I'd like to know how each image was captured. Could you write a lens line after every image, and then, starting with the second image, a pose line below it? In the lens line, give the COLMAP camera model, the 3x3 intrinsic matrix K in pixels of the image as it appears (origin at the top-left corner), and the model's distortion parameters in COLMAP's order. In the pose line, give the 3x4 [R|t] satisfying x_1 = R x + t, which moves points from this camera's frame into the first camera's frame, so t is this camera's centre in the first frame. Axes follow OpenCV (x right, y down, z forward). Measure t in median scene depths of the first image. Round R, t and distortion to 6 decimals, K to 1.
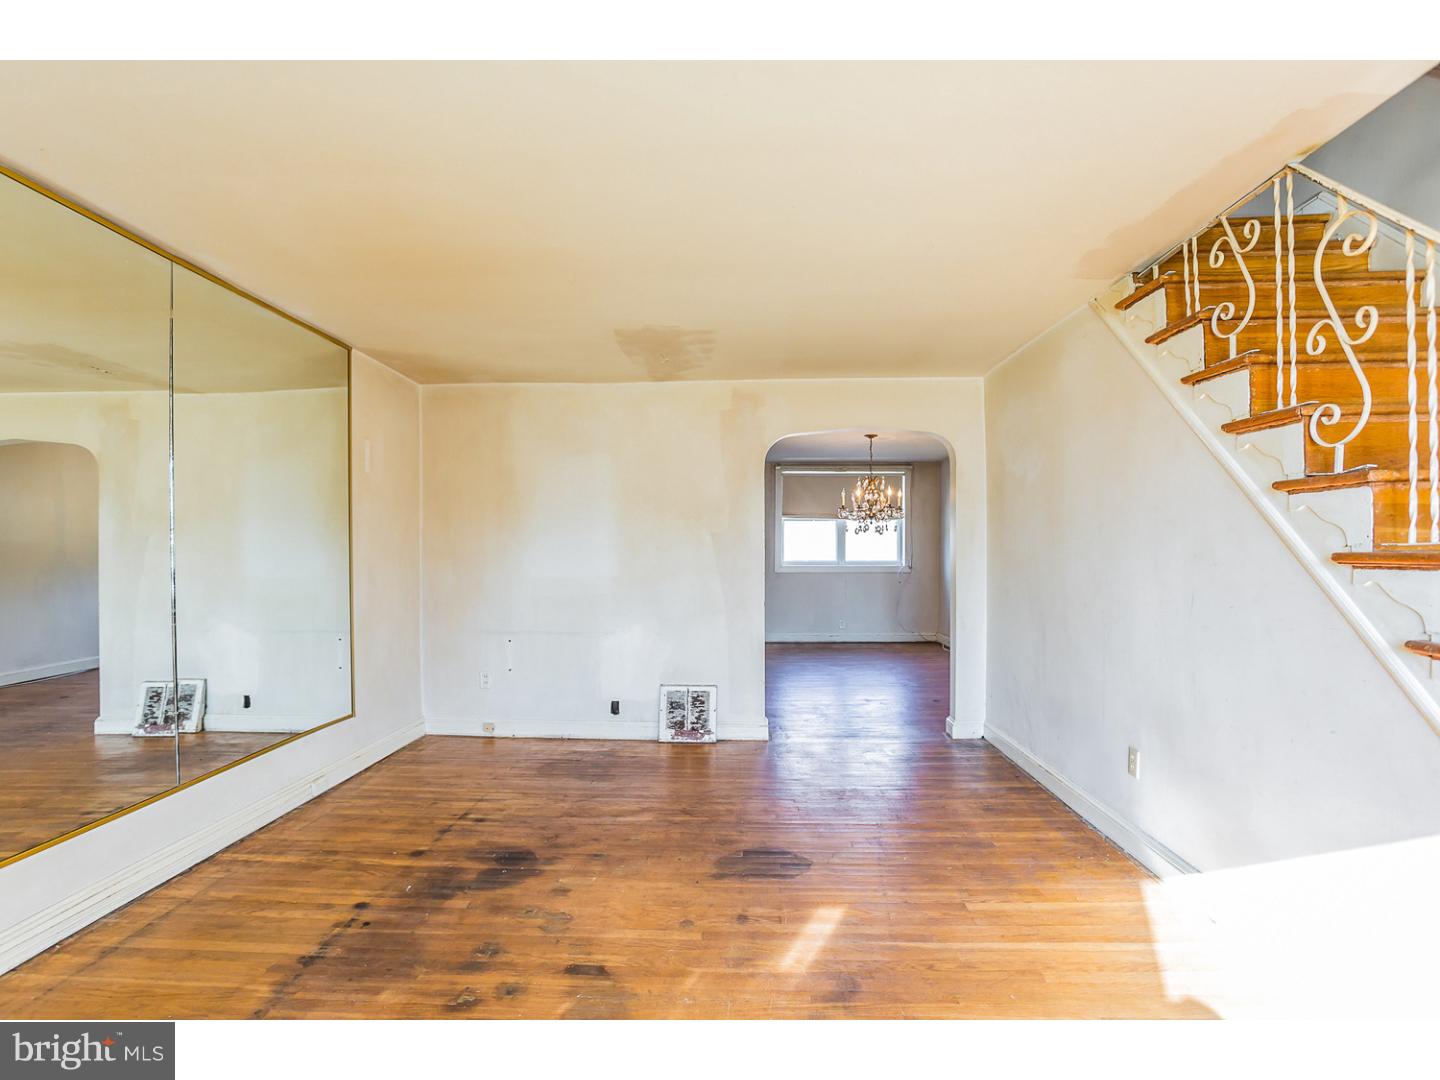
lens RADIAL K [[726.6, 0, 719.0], [0, 726.6, 553.9], [0, 0, 1]] dist [-0.072294, 0.031744]
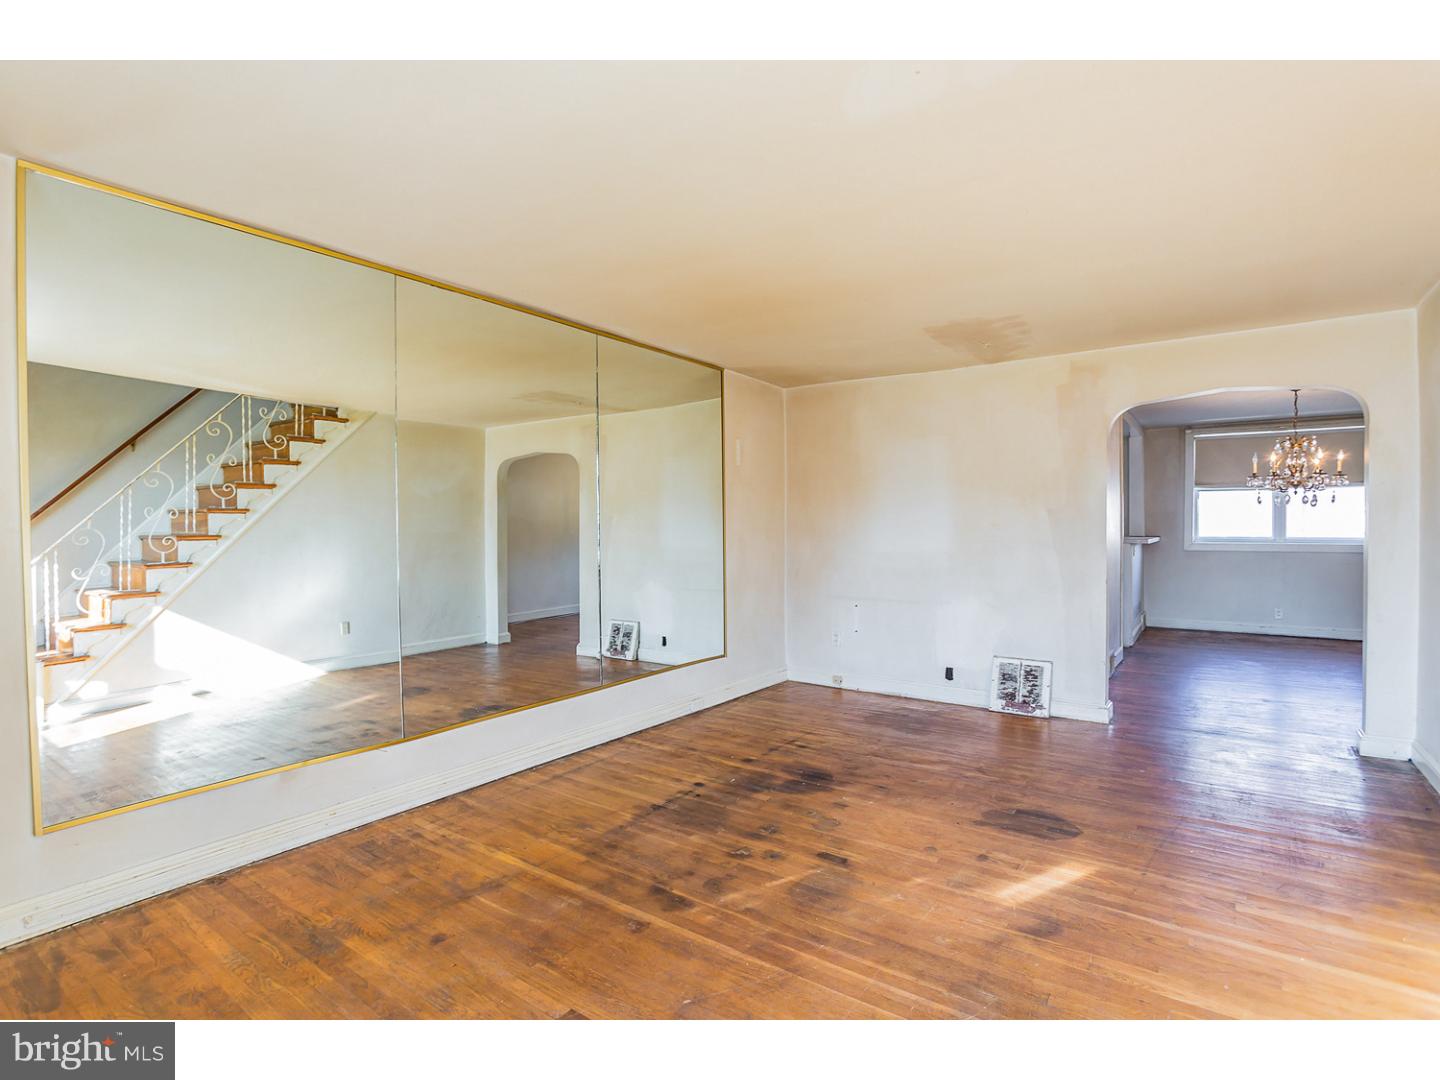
lens RADIAL K [[723.3, 0, 696.6], [0, 723.3, 540.4], [0, 0, 1]] dist [-0.070803, 0.027587]
pose [[0.825549, 0.009099, -0.564257, 0.231194], [0.000746, 0.999852, 0.017214, -0.004937], [0.564330, -0.014632, 0.825419, -0.131819]]
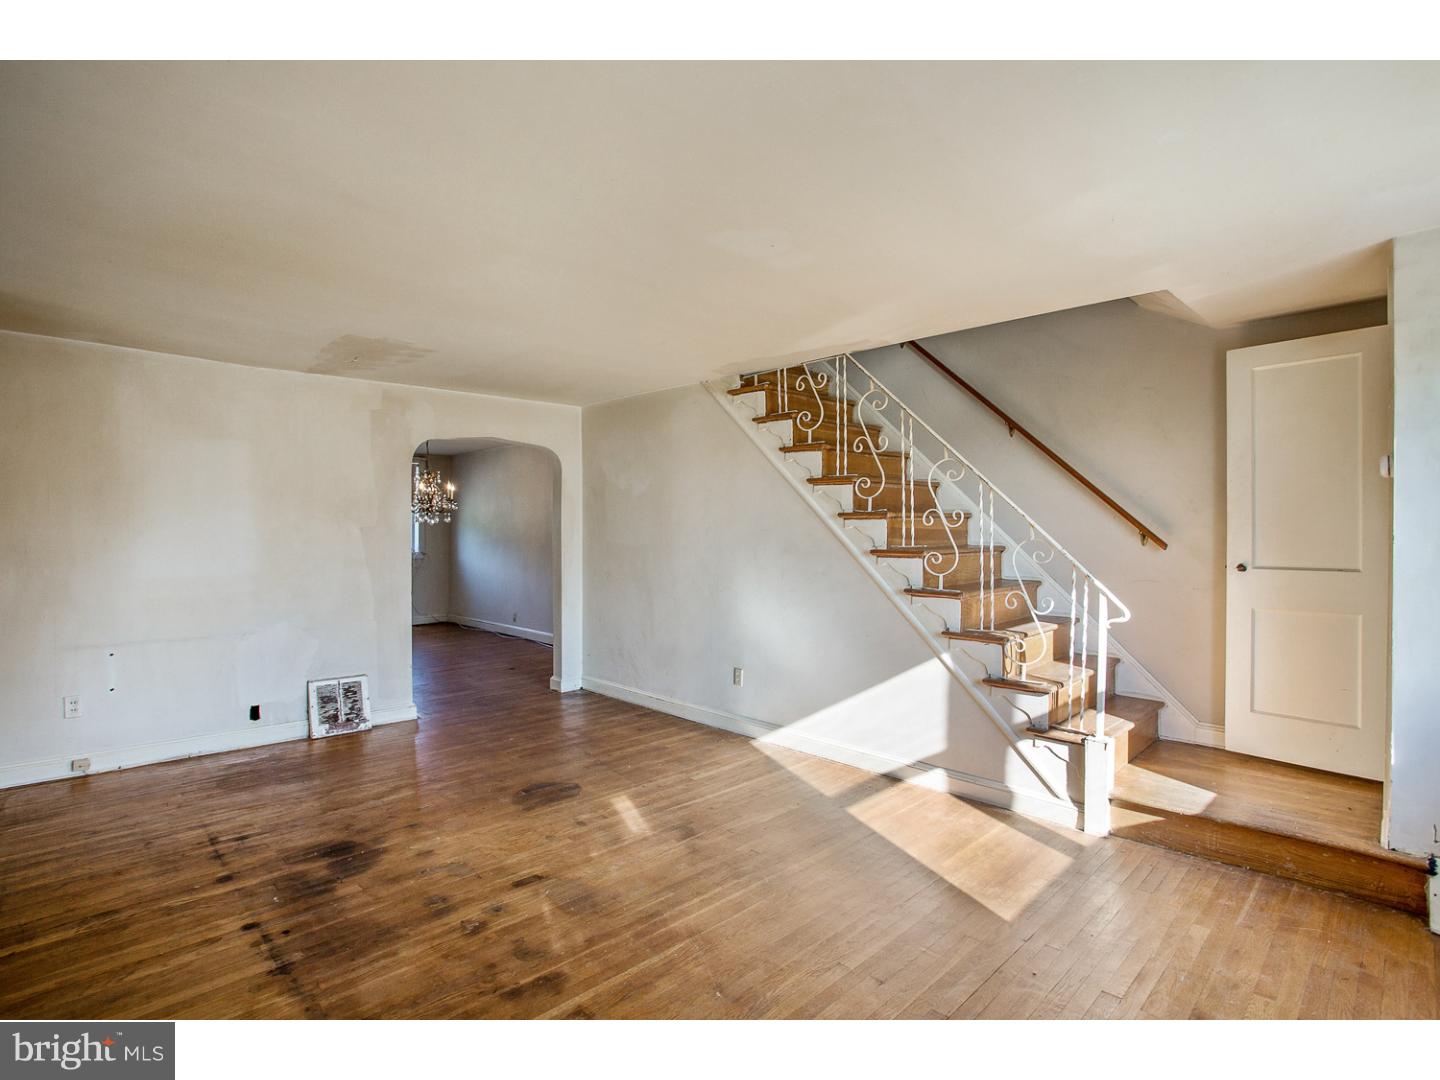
lens RADIAL K [[712.8, 0, 724.6], [0, 712.8, 533.3], [0, 0, 1]] dist [-0.069455, 0.027420]
pose [[0.686690, 0.001635, 0.726949, -0.609414], [-0.000240, 0.999998, -0.002023, -0.029310], [-0.726951, 0.001214, 0.686689, -0.091903]]
